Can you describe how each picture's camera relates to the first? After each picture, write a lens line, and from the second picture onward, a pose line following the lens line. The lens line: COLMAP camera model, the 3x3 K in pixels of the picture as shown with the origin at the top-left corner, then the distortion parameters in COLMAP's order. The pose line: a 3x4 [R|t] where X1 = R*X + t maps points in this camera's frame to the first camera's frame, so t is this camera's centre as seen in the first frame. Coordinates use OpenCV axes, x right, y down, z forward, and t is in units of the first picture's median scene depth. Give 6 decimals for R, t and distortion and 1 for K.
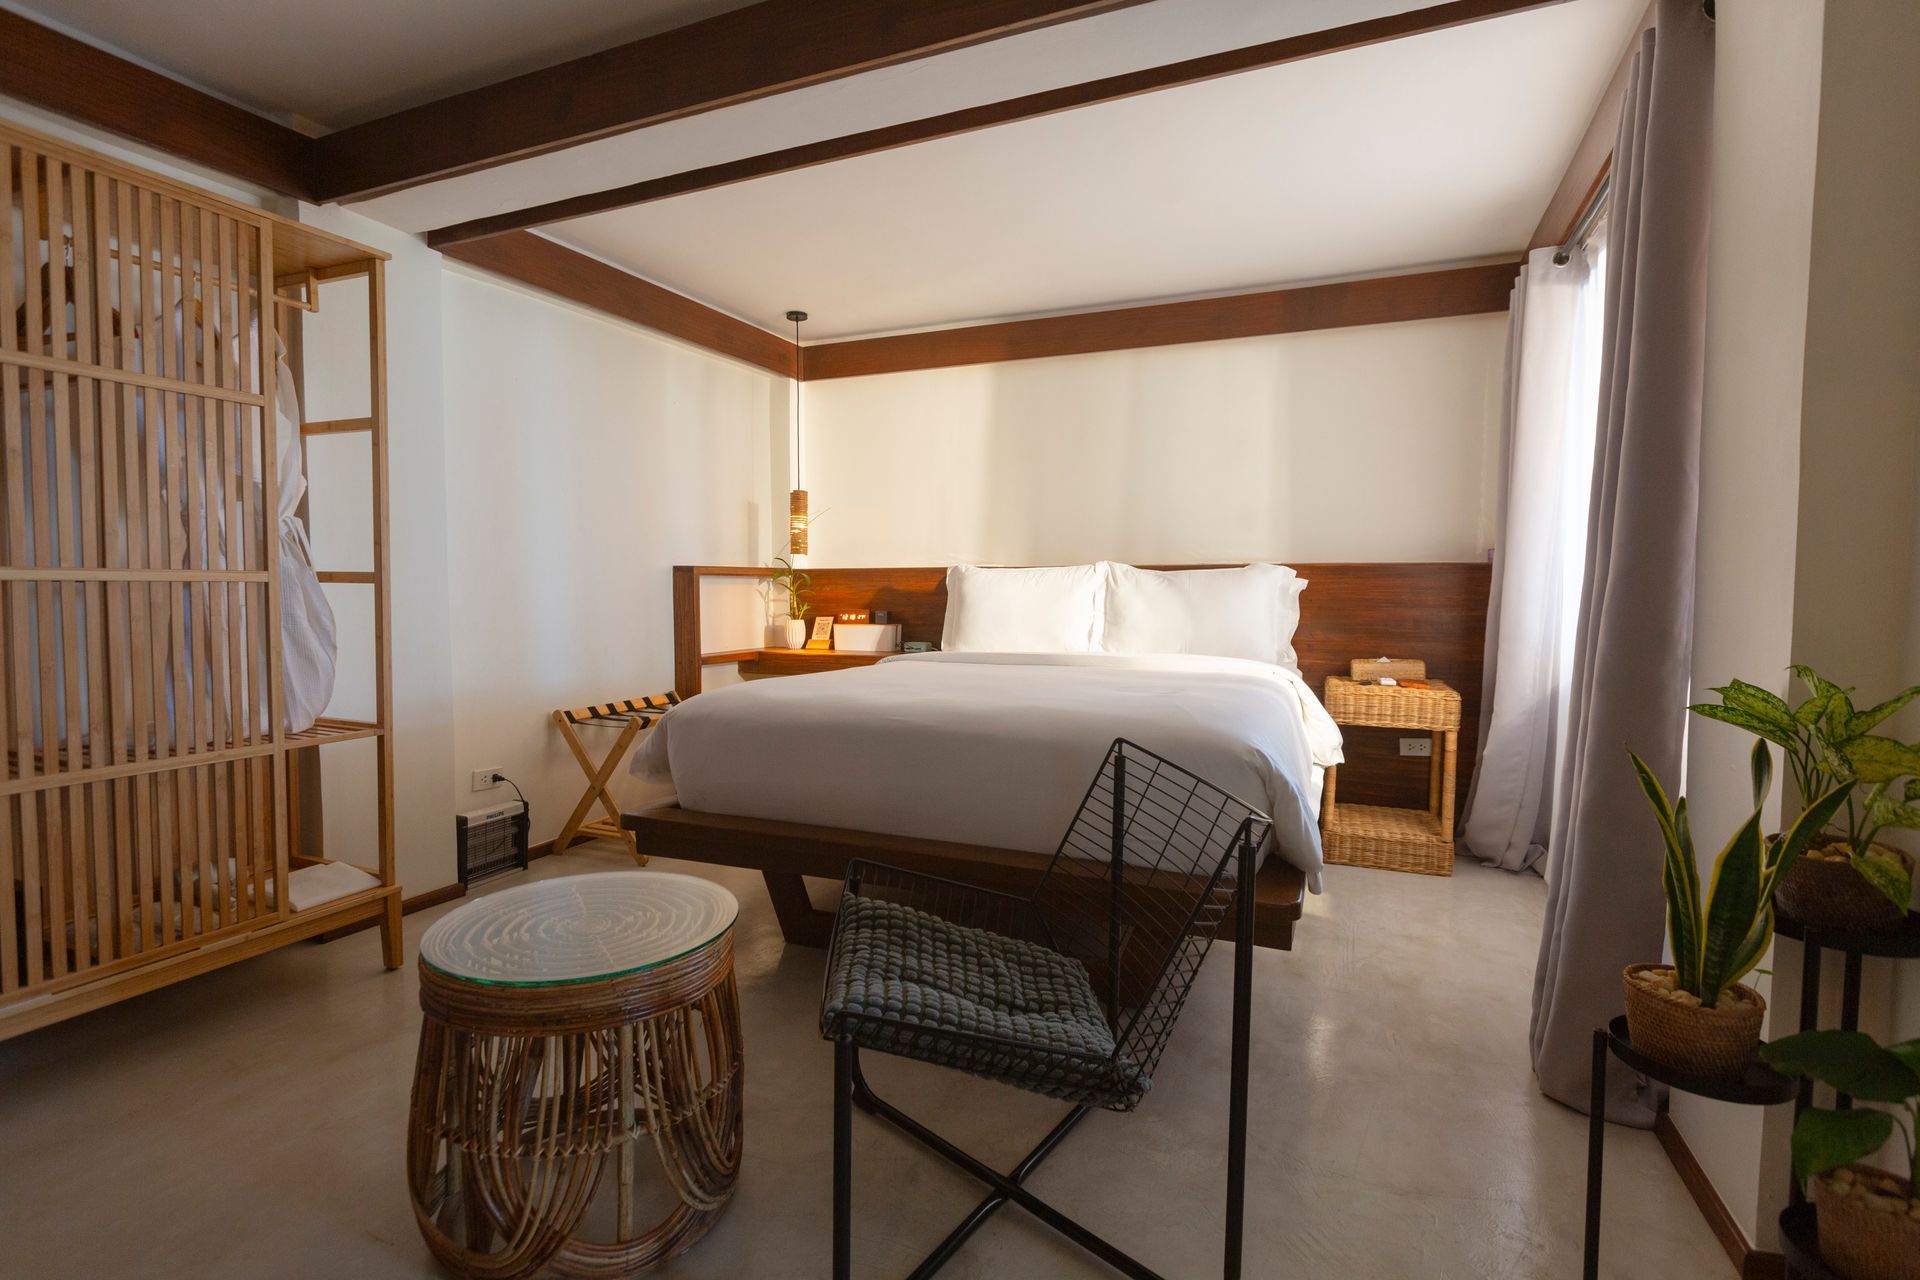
lens RADIAL K [[932.2, 0, 977.2], [0, 932.2, 635.6], [0, 0, 1]] dist [0.004162, -0.000932]
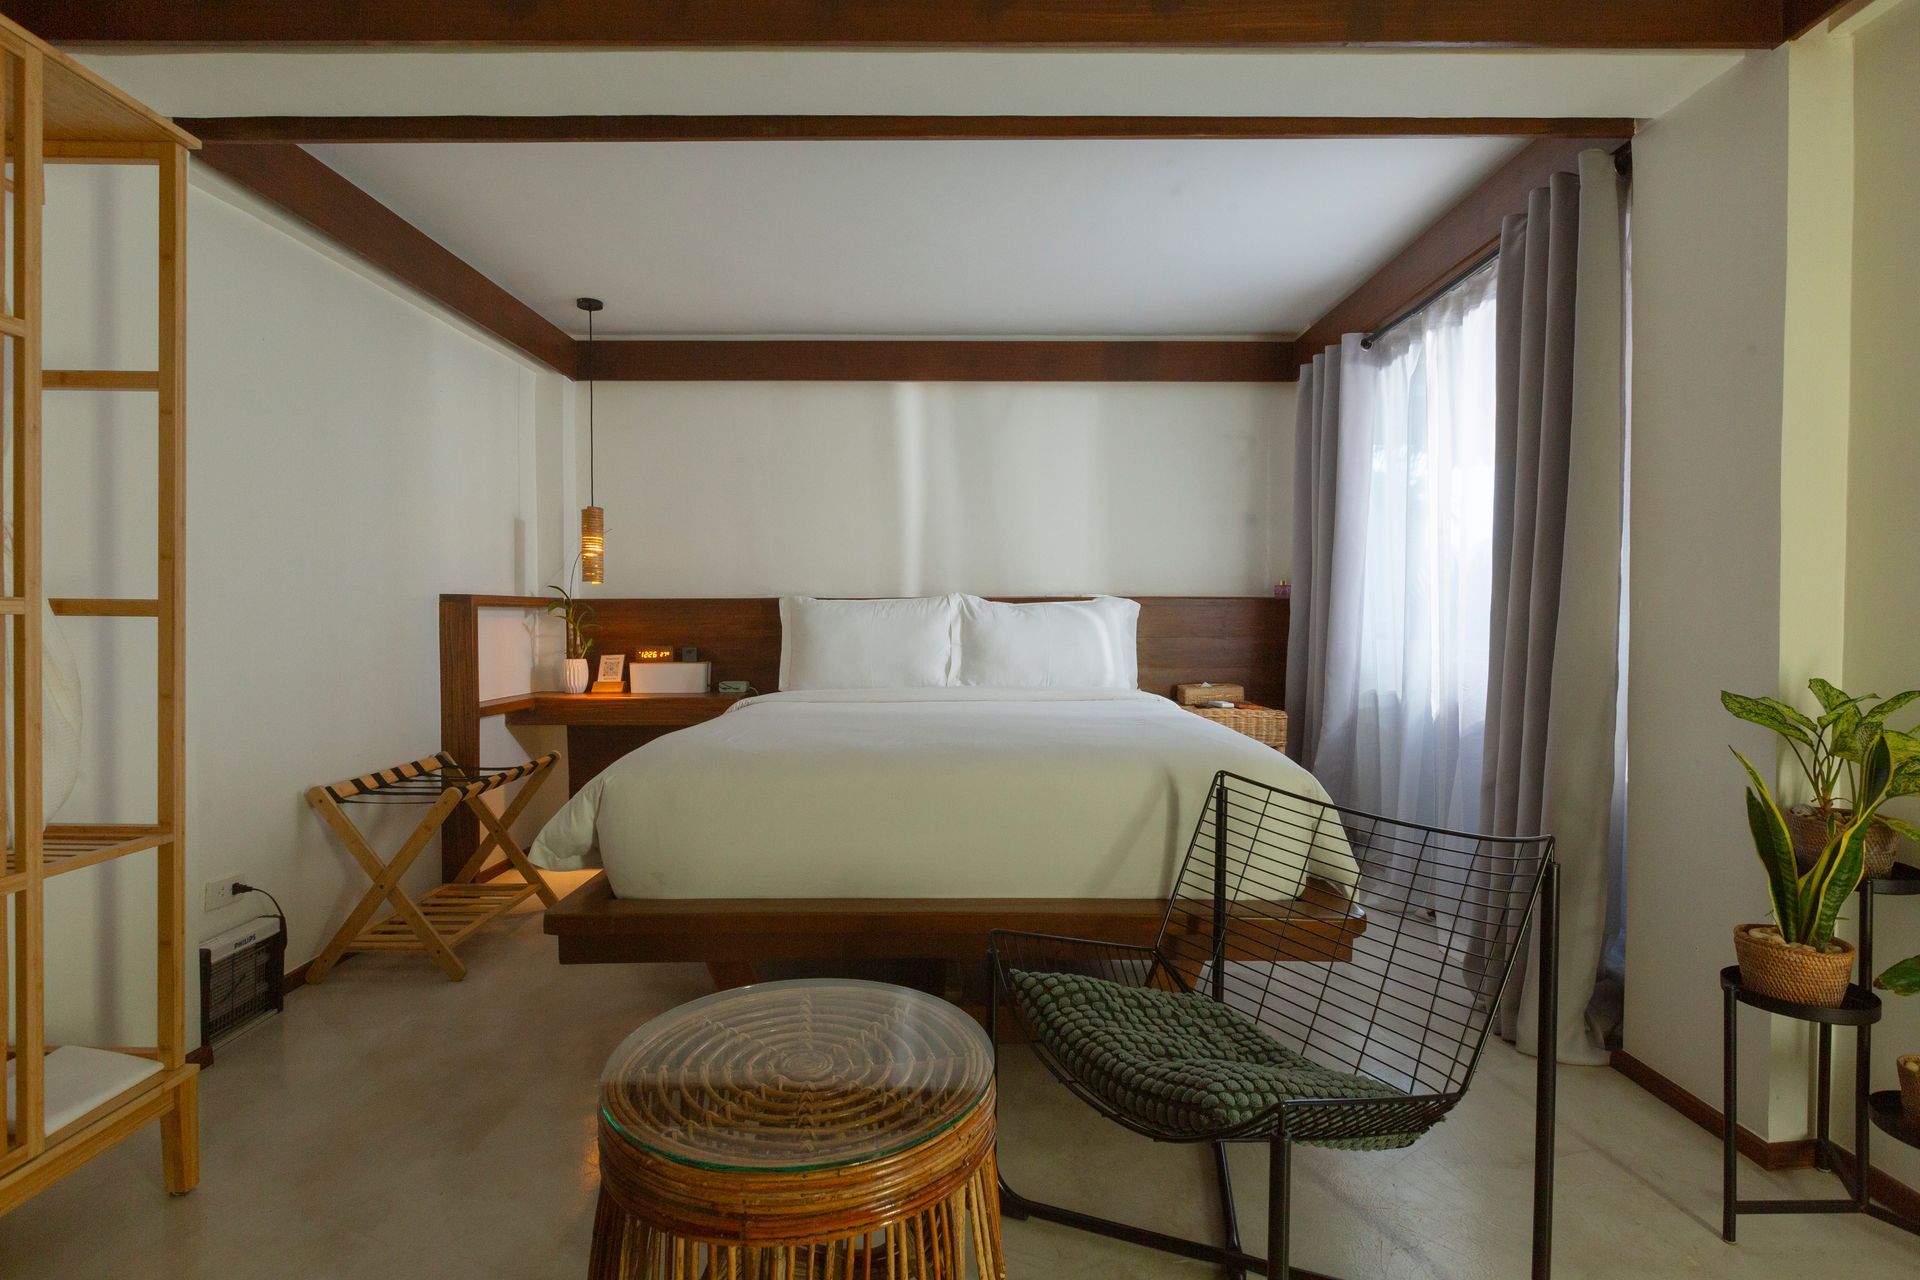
lens RADIAL K [[932.2, 0, 968.8], [0, 932.2, 632.2], [0, 0, 1]] dist [0.004162, -0.000932]
pose [[0.915817, -0.008164, 0.401513, -0.246094], [0.023493, 0.999170, -0.033269, -0.005367], [-0.400908, 0.039901, 0.915249, 0.096143]]
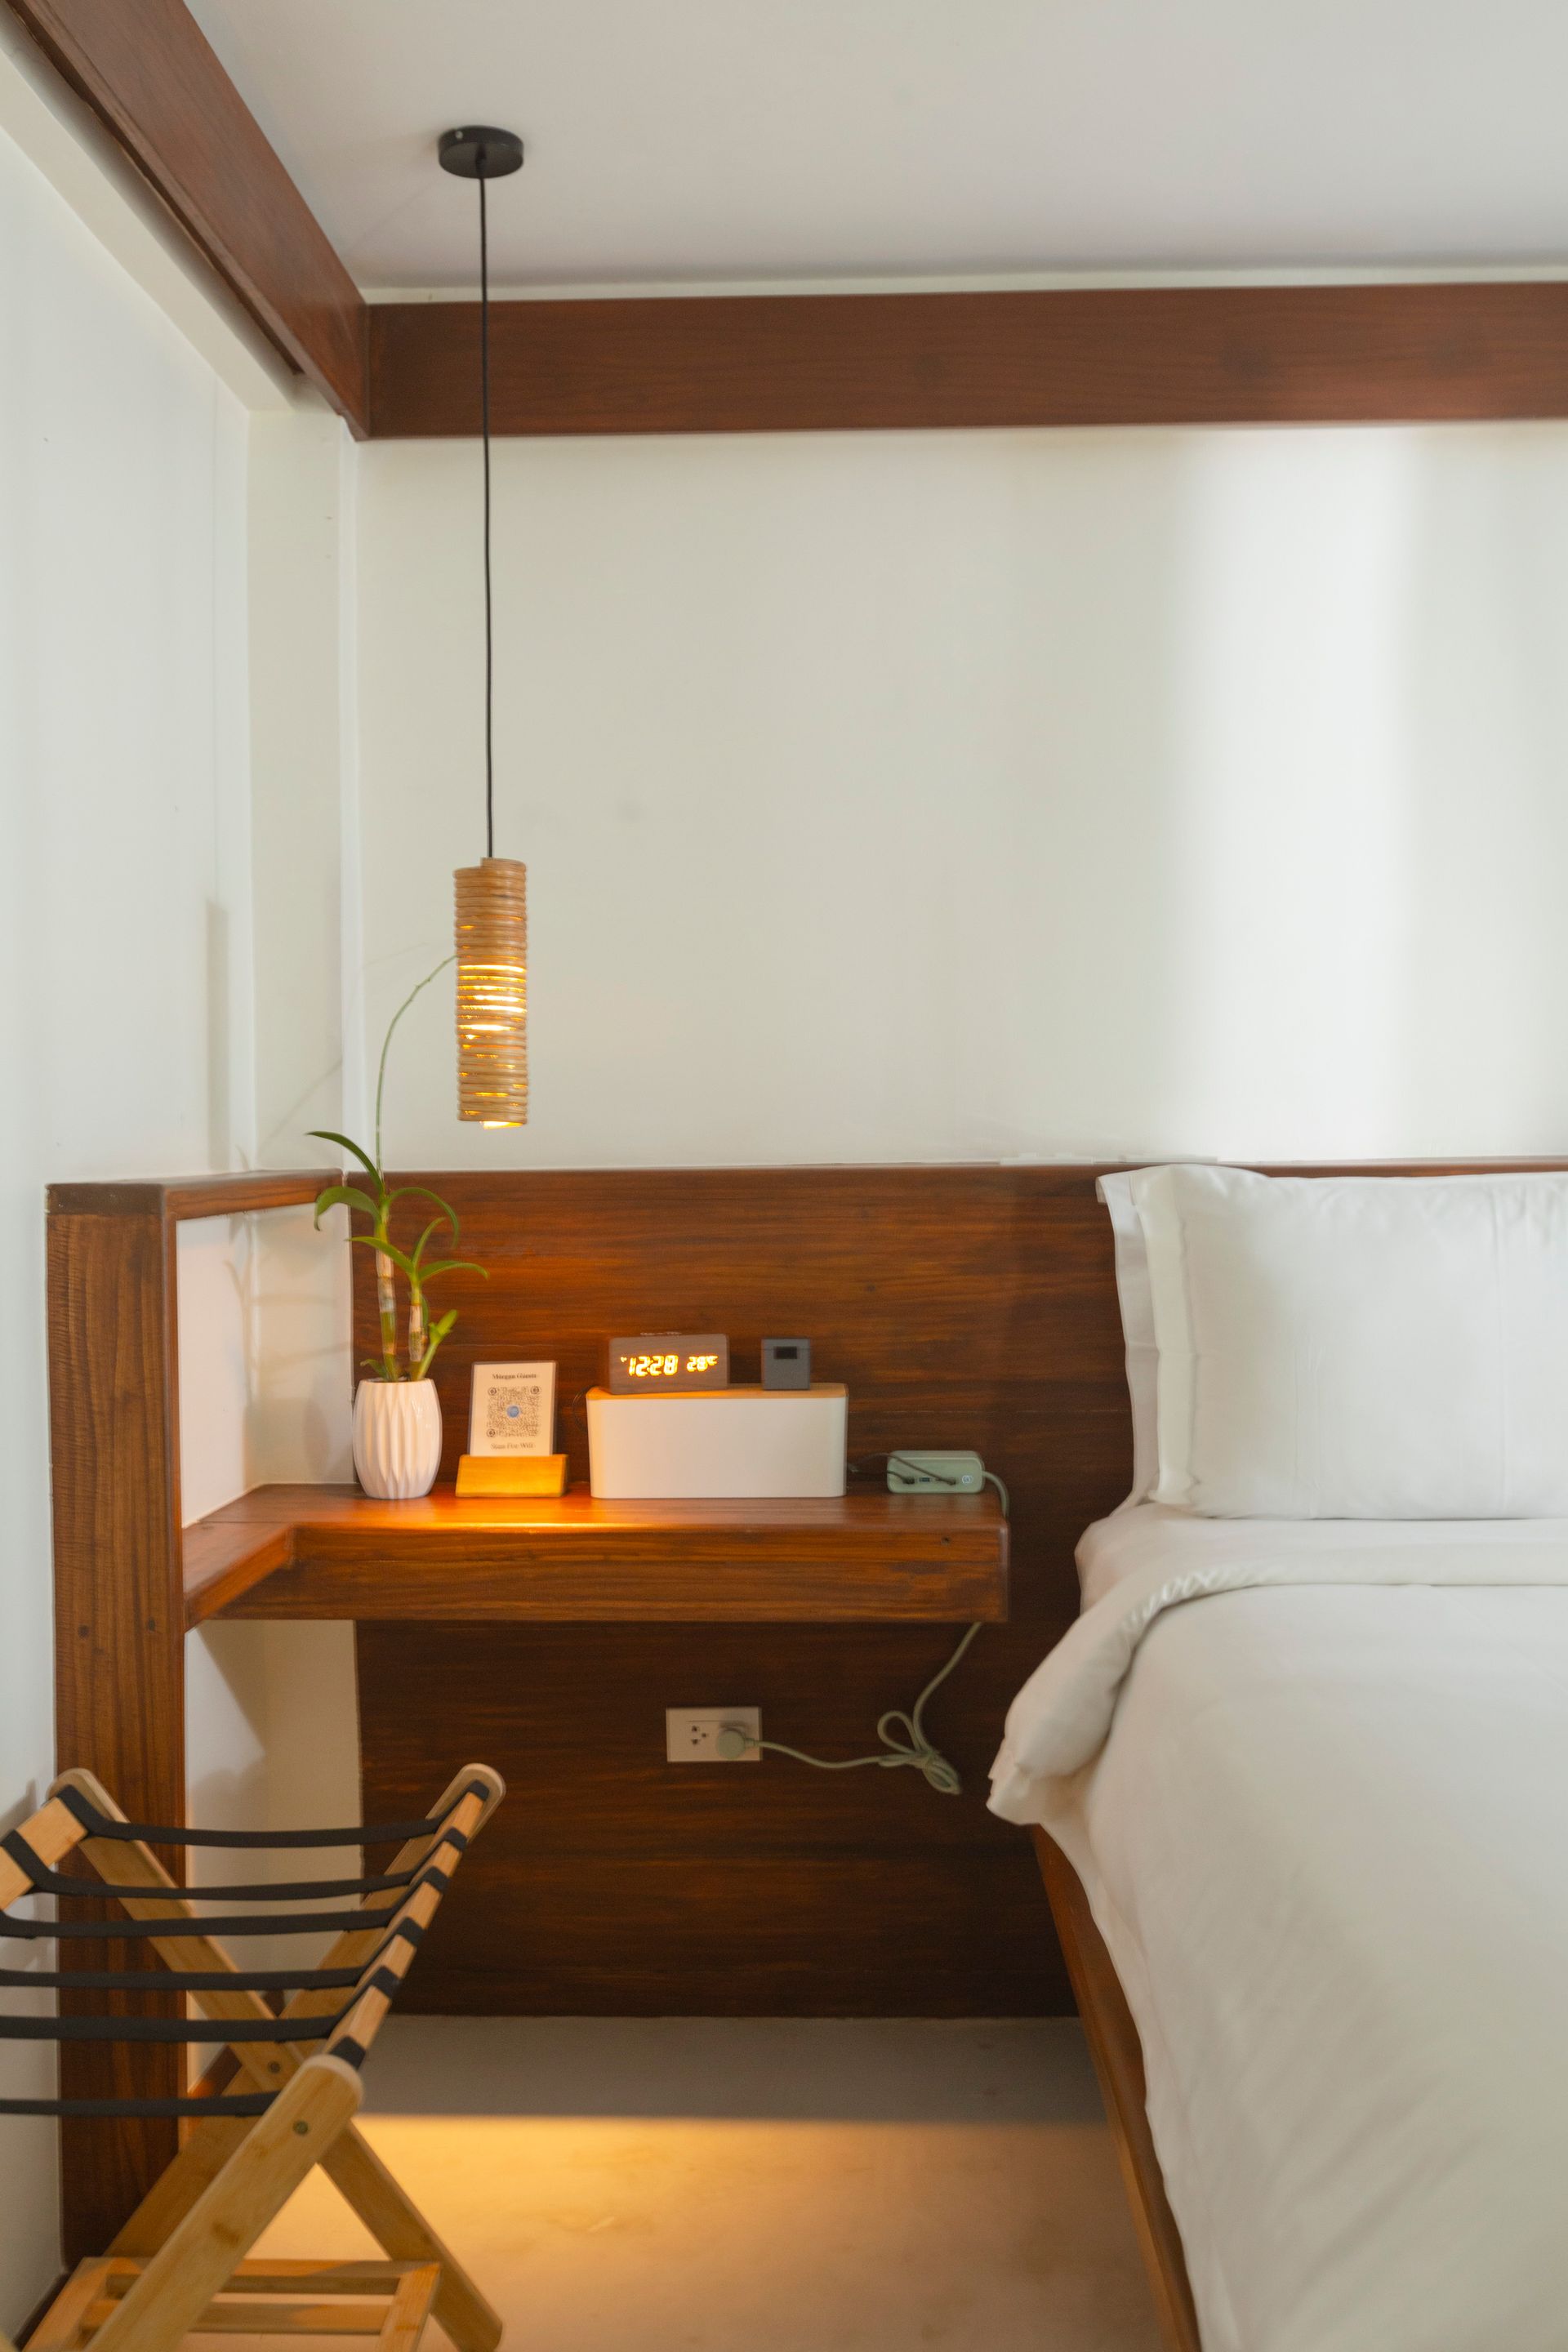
lens RADIAL K [[2273.9, 0, 786.4], [0, 2273.9, 1179.5], [0, 0, 1]] dist [0.005617, 0.000000]
pose [[0.926961, -0.013917, 0.374899, -0.386017], [0.027567, 0.999137, -0.031072, -0.057525], [-0.374143, 0.039137, 0.926545, 0.471852]]
